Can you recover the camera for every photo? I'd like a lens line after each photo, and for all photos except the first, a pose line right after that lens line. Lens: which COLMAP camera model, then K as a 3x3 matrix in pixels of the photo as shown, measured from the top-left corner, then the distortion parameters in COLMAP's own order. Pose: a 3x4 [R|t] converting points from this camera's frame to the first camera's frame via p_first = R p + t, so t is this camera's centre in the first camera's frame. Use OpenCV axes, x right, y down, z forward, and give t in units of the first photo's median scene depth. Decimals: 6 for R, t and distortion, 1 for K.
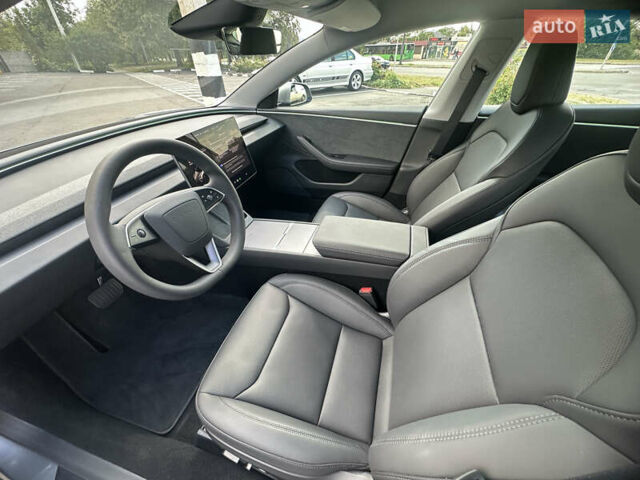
lens RADIAL K [[256.5, 0, 320.0], [0, 256.5, 240.0], [0, 0, 1]] dist [-0.001486, -0.000174]
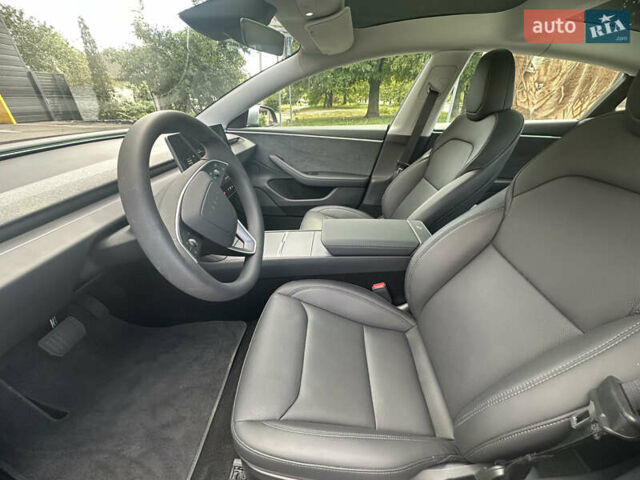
lens RADIAL K [[256.6, 0, 320.0], [0, 256.6, 240.0], [0, 0, 1]] dist [0.001292, 0.000134]
pose [[0.972679, -0.088966, 0.214431, -0.212711], [0.117080, 0.985579, -0.122176, 0.102417], [-0.200469, 0.143944, 0.969068, 0.052949]]
